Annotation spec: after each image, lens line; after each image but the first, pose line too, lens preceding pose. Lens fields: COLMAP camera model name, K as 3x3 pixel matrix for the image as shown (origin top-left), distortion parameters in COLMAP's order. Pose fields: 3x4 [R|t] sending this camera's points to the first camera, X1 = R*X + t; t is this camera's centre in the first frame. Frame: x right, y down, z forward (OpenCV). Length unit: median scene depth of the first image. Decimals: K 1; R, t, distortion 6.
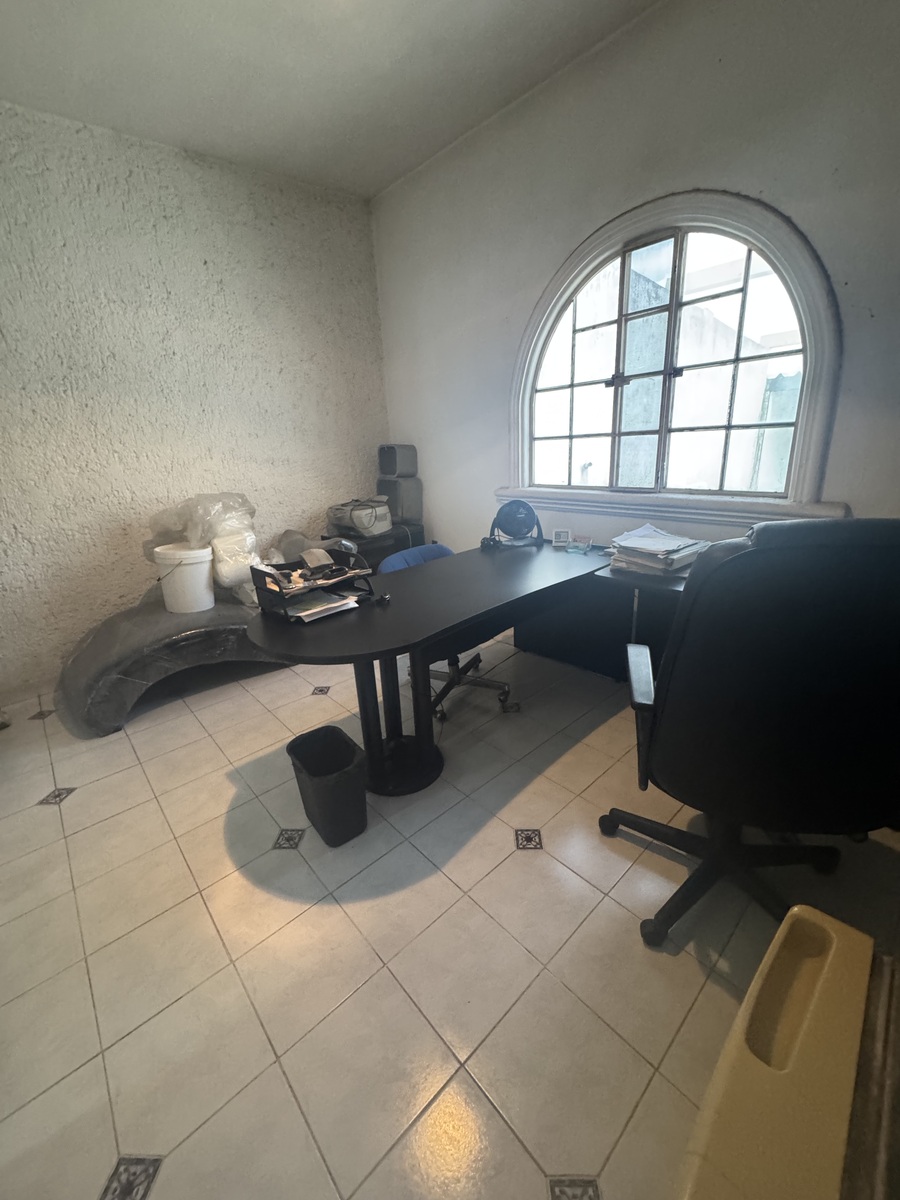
lens RADIAL K [[479.6, 0, 450.0], [0, 479.6, 600.0], [0, 0, 1]] dist [-0.002269, 0.000651]
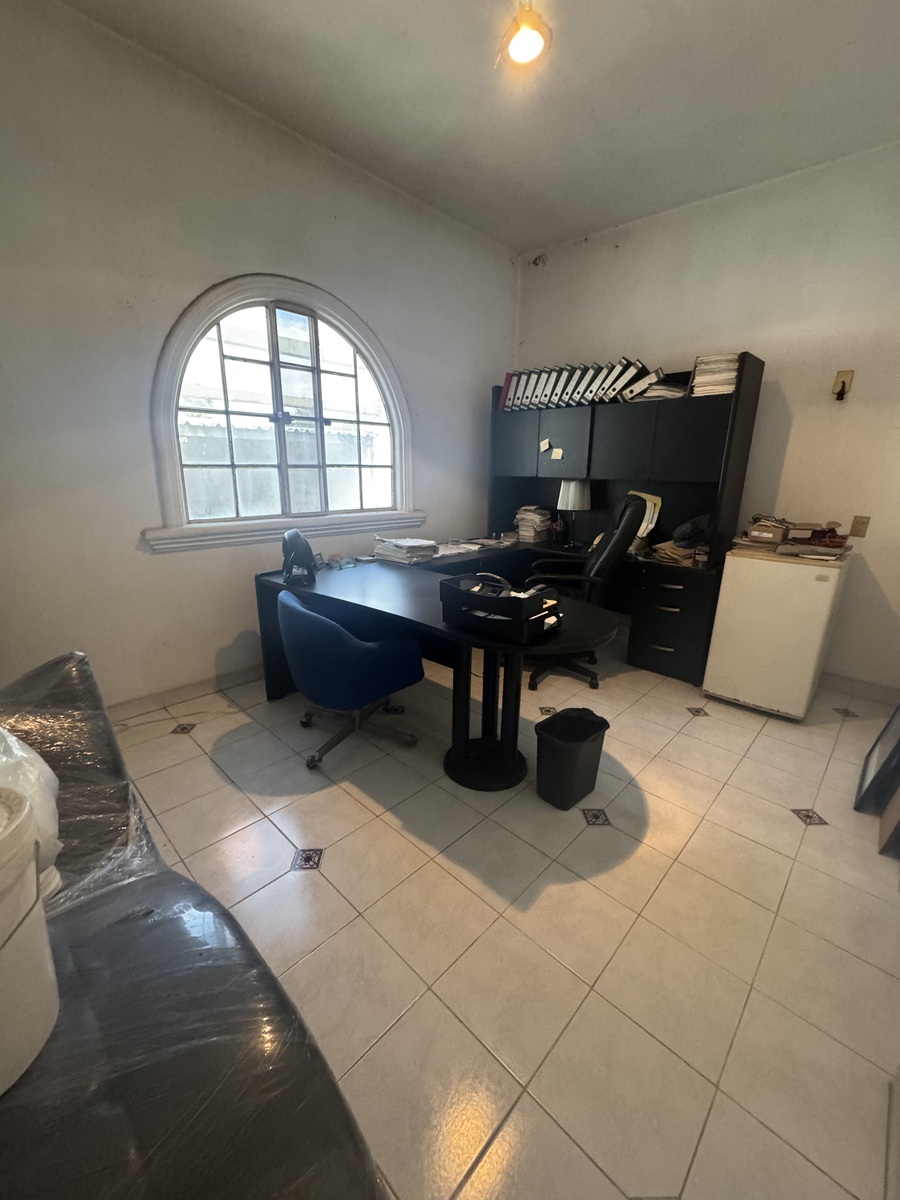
lens RADIAL K [[479.6, 0, 450.0], [0, 479.6, 600.0], [0, 0, 1]] dist [-0.002269, 0.000651]
pose [[-0.068942, -0.215500, 0.974067, -0.993717], [0.309685, 0.923532, 0.226239, -0.239768], [-0.948336, 0.317252, 0.003067, 0.905290]]
